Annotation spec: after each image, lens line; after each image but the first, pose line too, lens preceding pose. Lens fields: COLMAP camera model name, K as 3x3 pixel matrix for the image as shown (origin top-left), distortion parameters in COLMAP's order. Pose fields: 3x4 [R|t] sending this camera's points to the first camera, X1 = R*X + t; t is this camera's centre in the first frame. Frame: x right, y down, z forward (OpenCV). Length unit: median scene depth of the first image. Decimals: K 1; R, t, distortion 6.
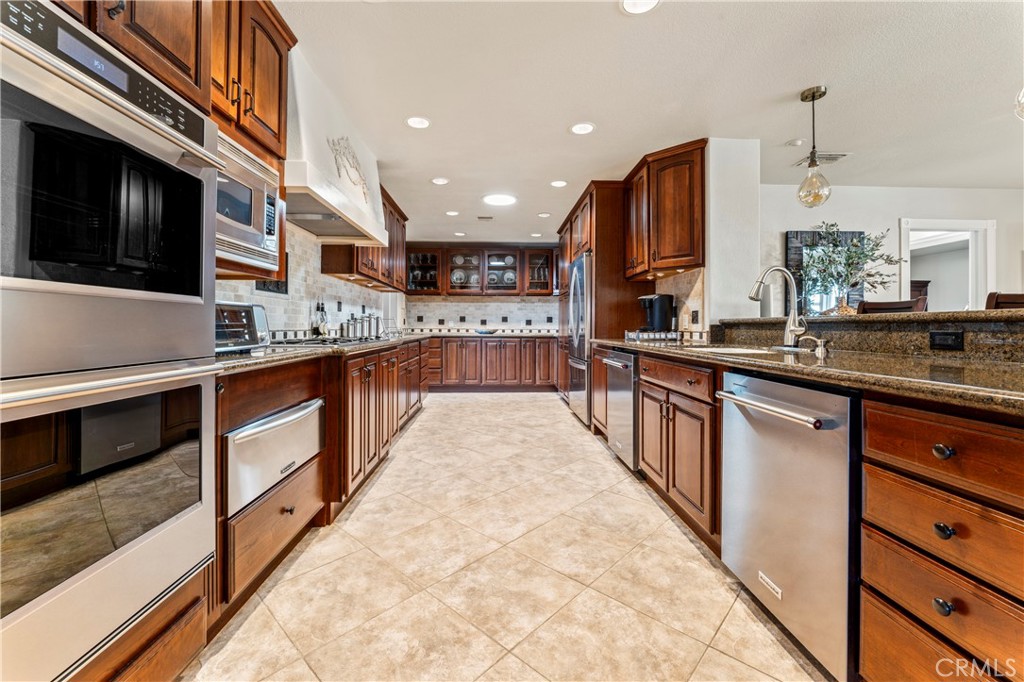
lens RADIAL K [[417.4, 0, 514.1], [0, 417.4, 324.8], [0, 0, 1]] dist [-0.008281, 0.000060]
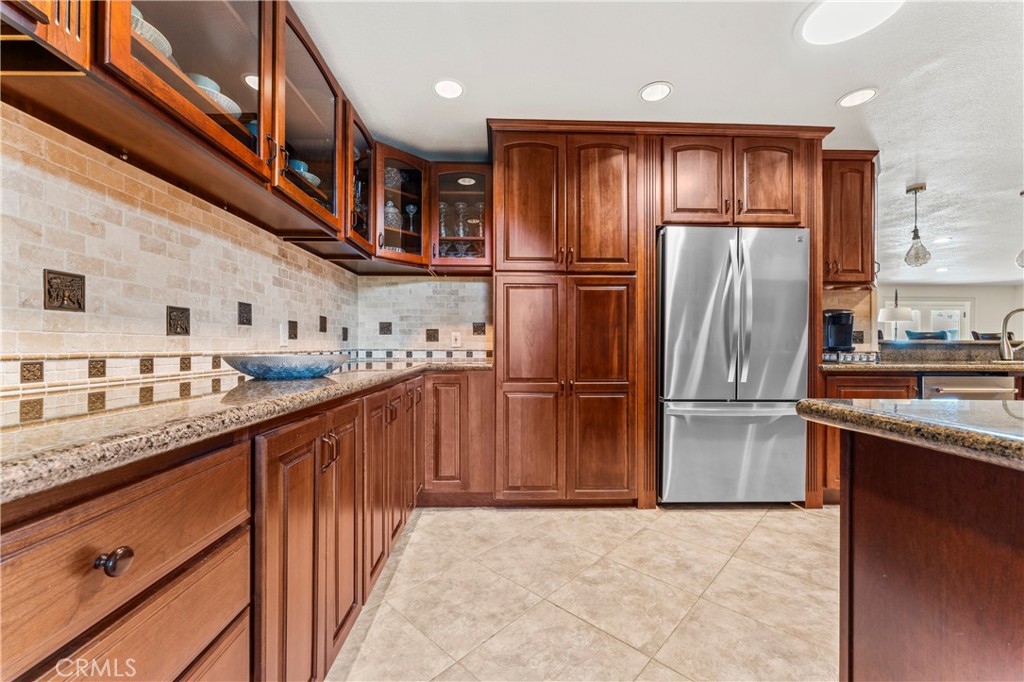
lens RADIAL K [[417.4, 0, 513.0], [0, 417.4, 342.9], [0, 0, 1]] dist [-0.008281, 0.000060]
pose [[0.012464, 0.006789, 0.999899, -0.766403], [-0.009253, 0.999935, -0.006674, 0.012747], [-0.999880, -0.009169, 0.012526, 2.392463]]
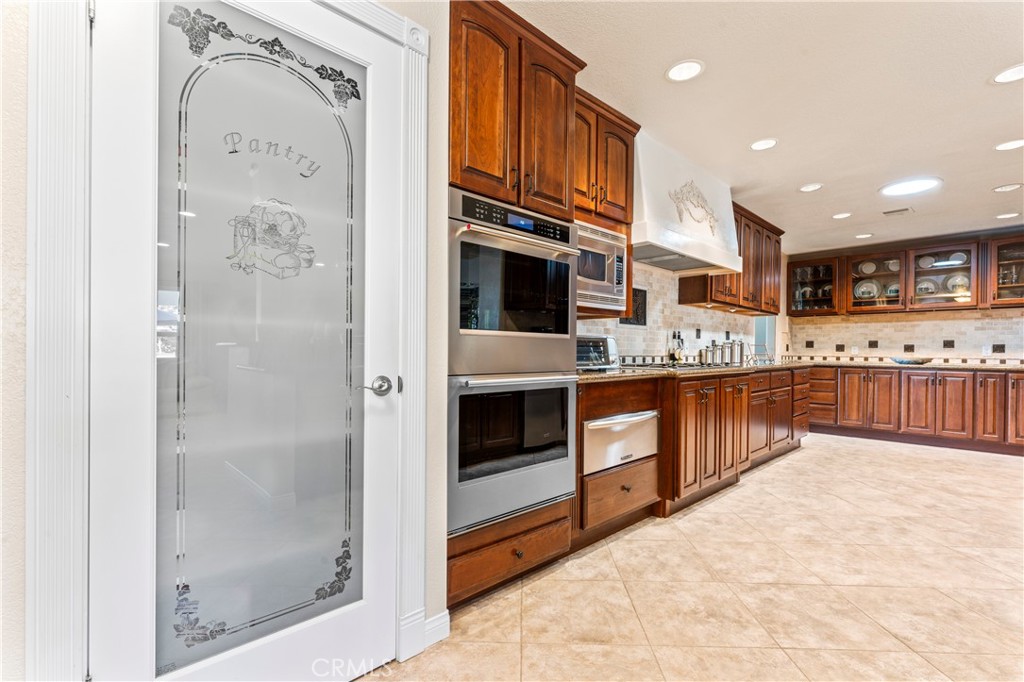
lens RADIAL K [[468.9, 0, 509.7], [0, 468.9, 350.3], [0, 0, 1]] dist [0.004686, 0.000736]
pose [[0.656086, 0.000913, -0.754686, 0.258800], [-0.002285, 0.999997, -0.000777, -0.000714], [0.754683, 0.002234, 0.656086, -0.207555]]
